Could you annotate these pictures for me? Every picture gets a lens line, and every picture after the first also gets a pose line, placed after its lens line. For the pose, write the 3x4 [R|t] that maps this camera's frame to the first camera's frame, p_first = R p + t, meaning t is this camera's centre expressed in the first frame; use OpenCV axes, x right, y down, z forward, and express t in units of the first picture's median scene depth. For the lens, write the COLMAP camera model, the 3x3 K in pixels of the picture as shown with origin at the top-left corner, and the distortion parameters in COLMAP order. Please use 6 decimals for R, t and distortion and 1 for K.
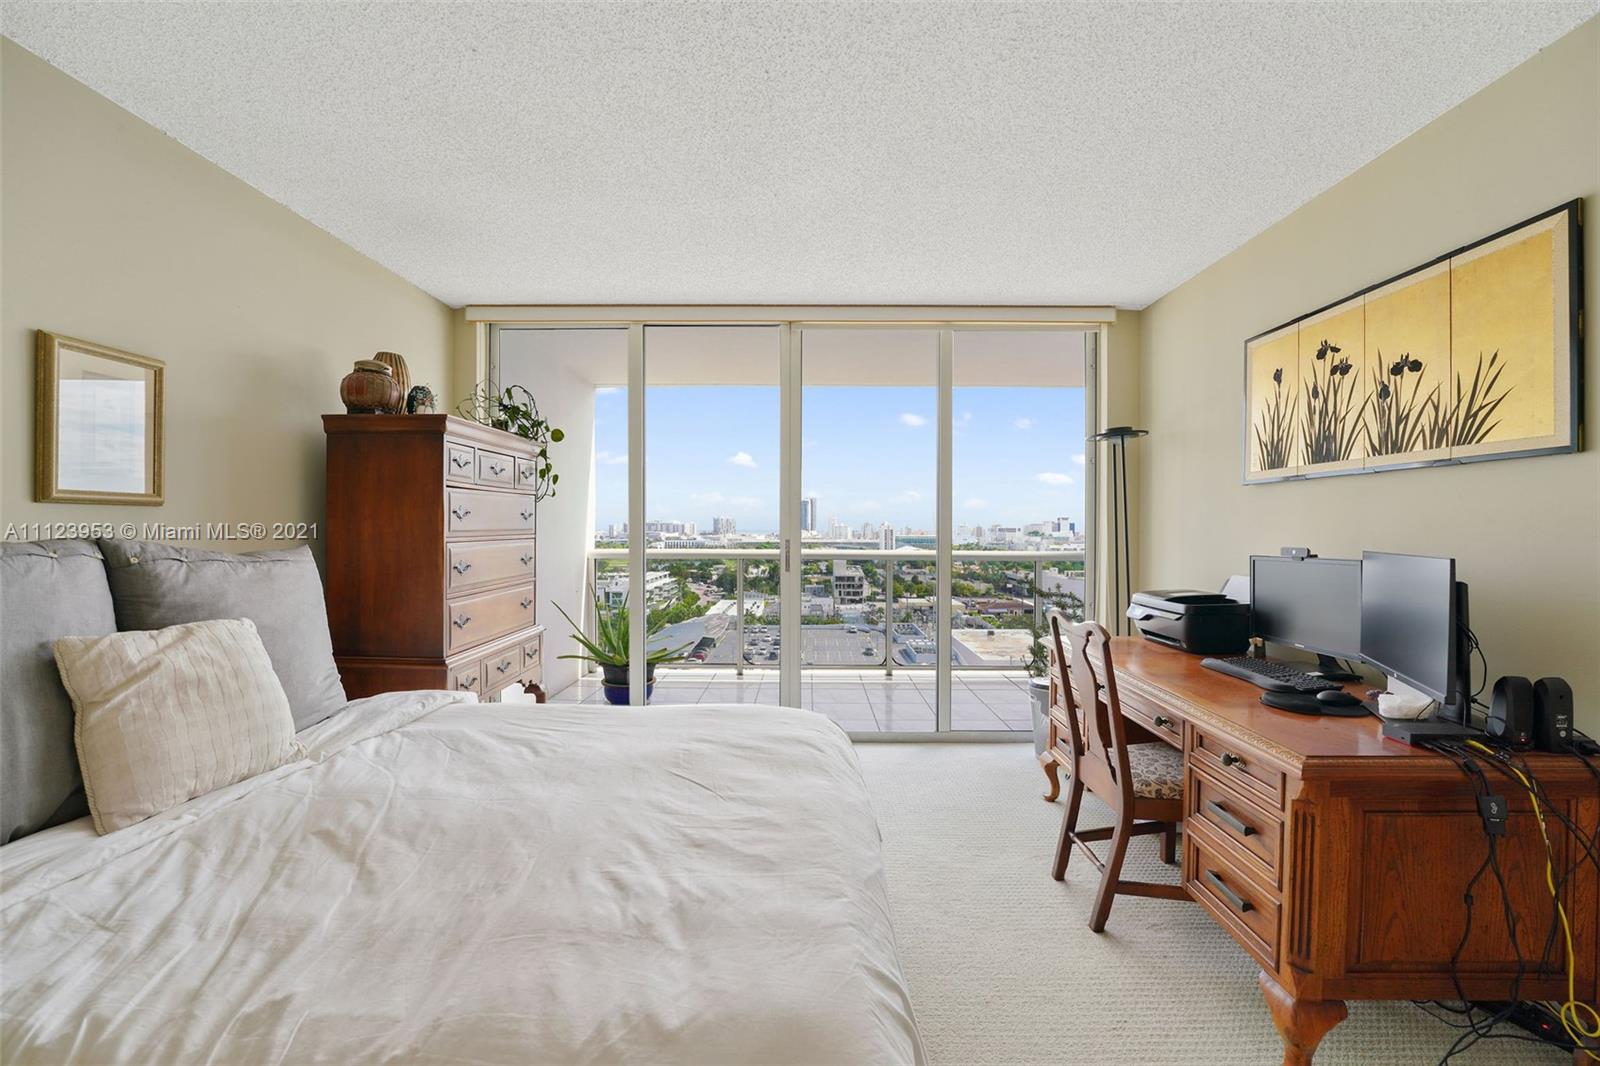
lens RADIAL K [[652.2, 0, 801.8], [0, 652.2, 529.2], [0, 0, 1]] dist [-0.018528, 0.002680]
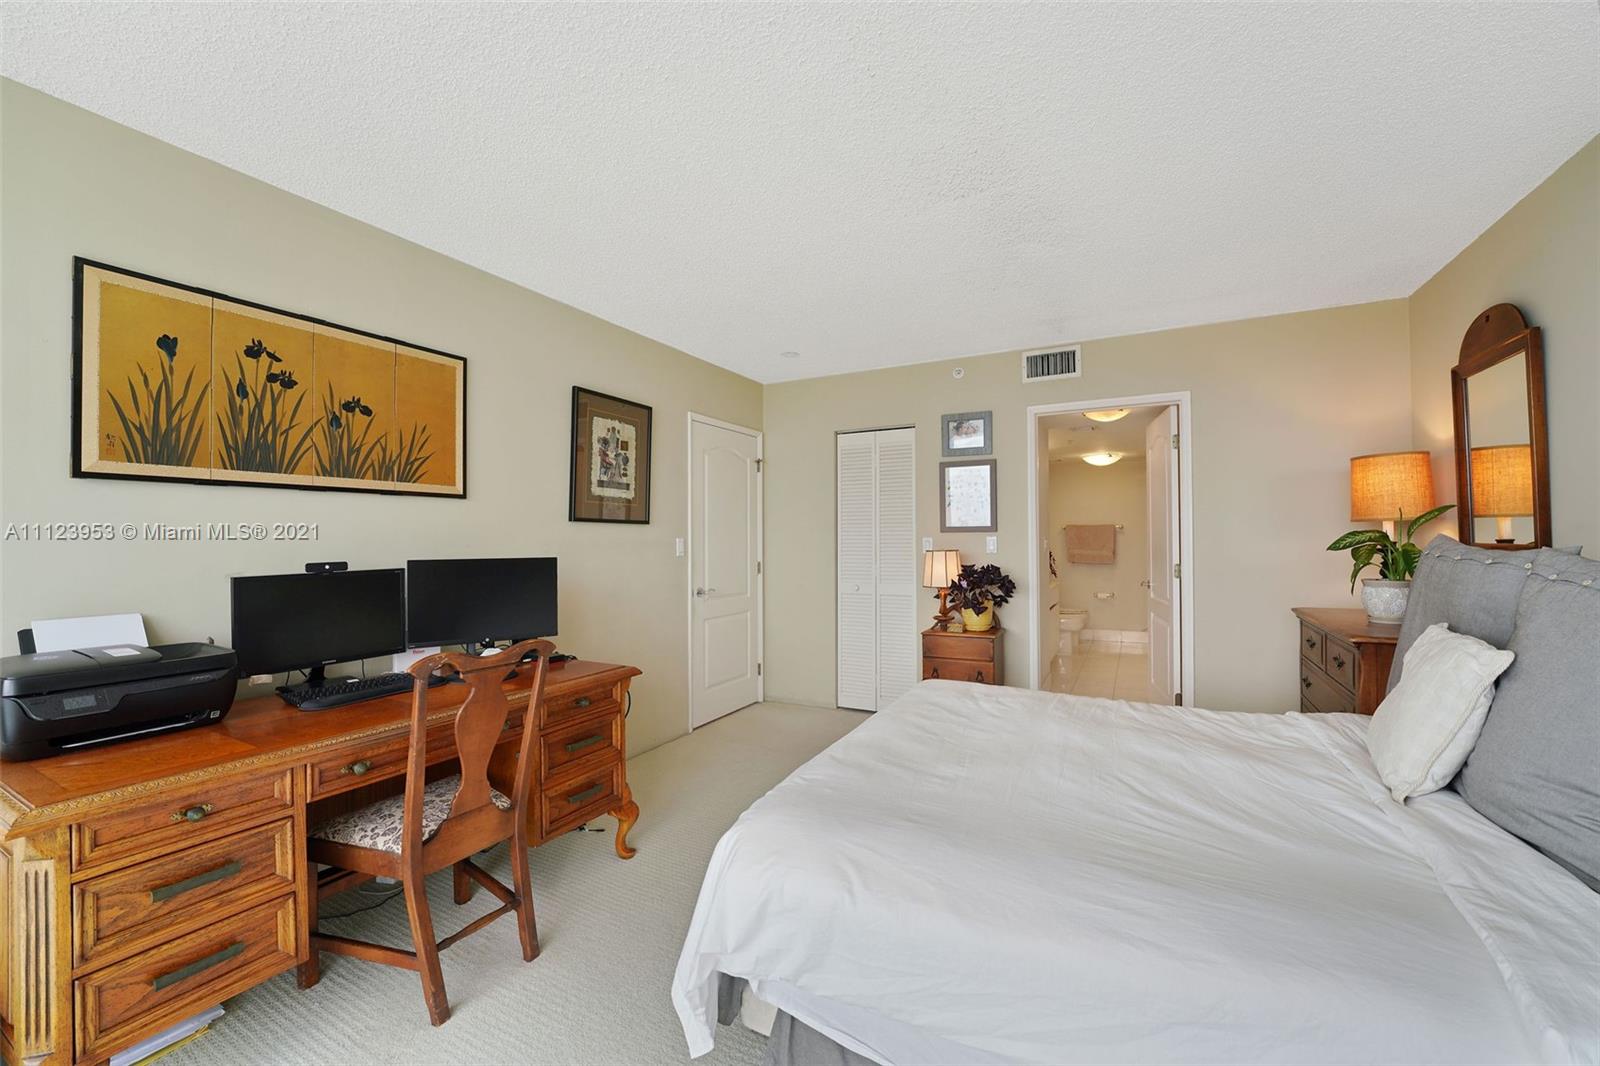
lens RADIAL K [[652.2, 0, 798.6], [0, 652.2, 533.1], [0, 0, 1]] dist [-0.018528, 0.002680]
pose [[-0.890585, 0.004897, 0.454791, -0.298607], [0.003462, 0.999986, -0.003988, -0.008440], [-0.454804, -0.001977, -0.890589, 1.453466]]
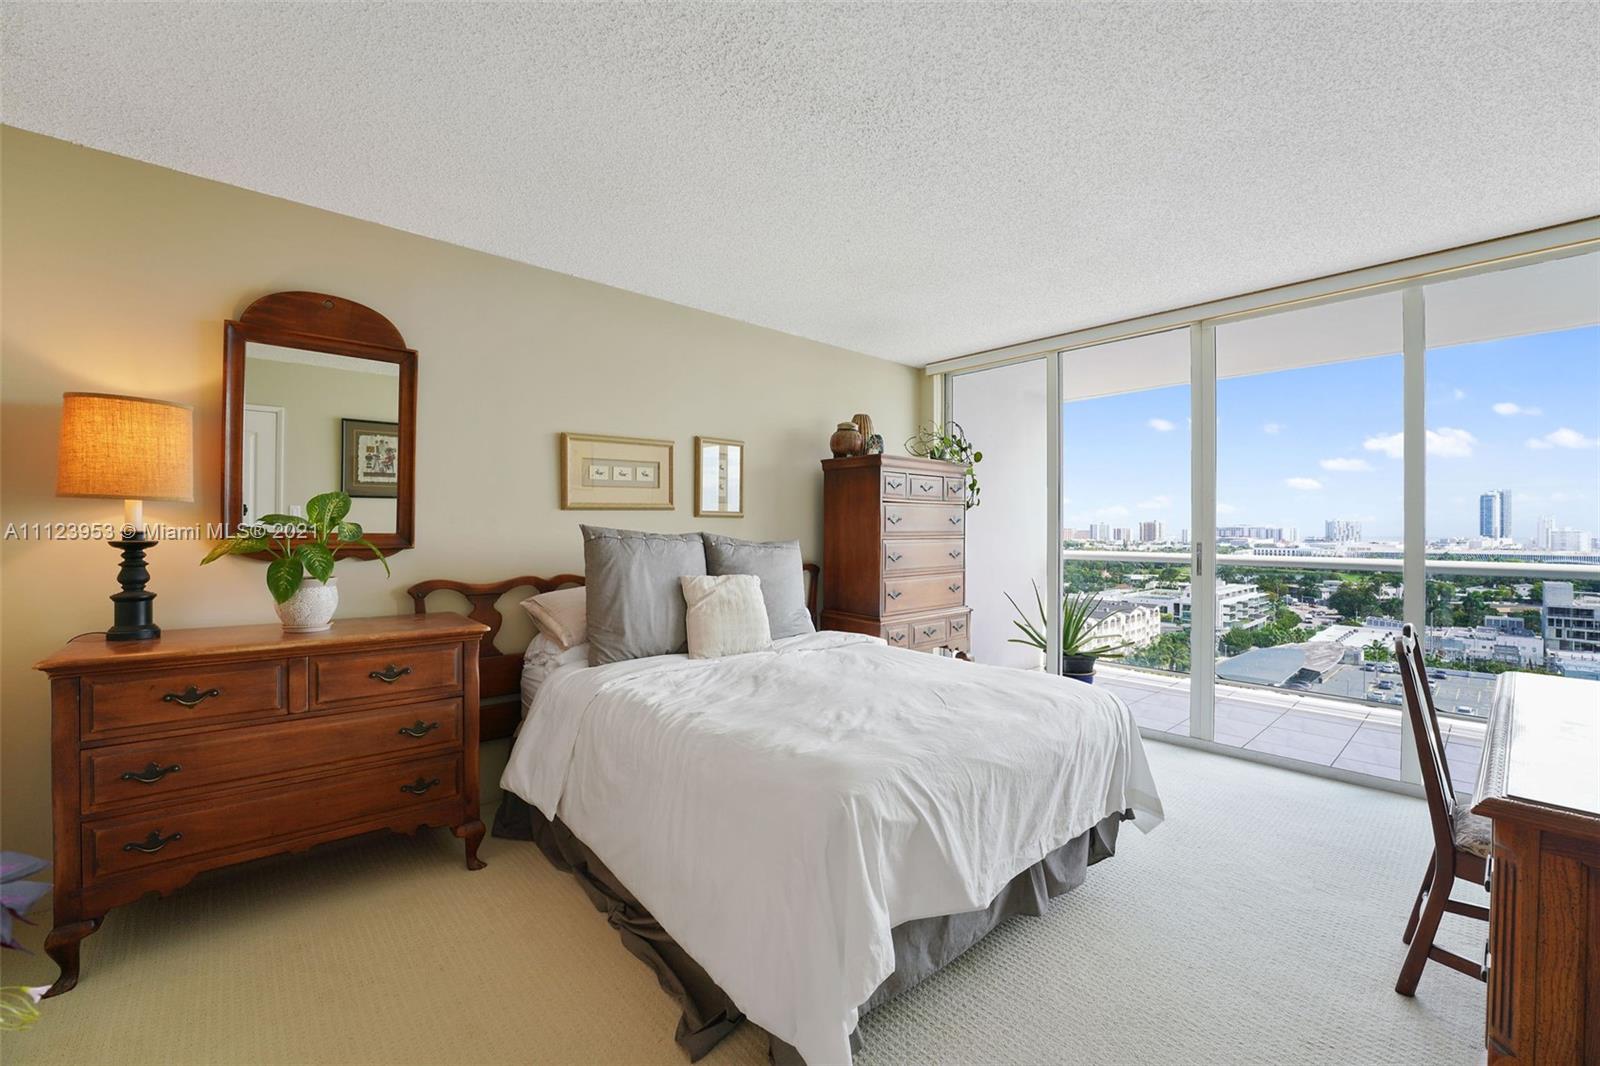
lens RADIAL K [[652.2, 0, 808.4], [0, 652.2, 531.6], [0, 0, 1]] dist [-0.018528, 0.002680]
pose [[0.689301, 0.002463, -0.724471, 0.448386], [-0.005107, 0.999986, -0.001460, 0.005943], [0.724457, 0.004706, 0.689304, -0.159375]]
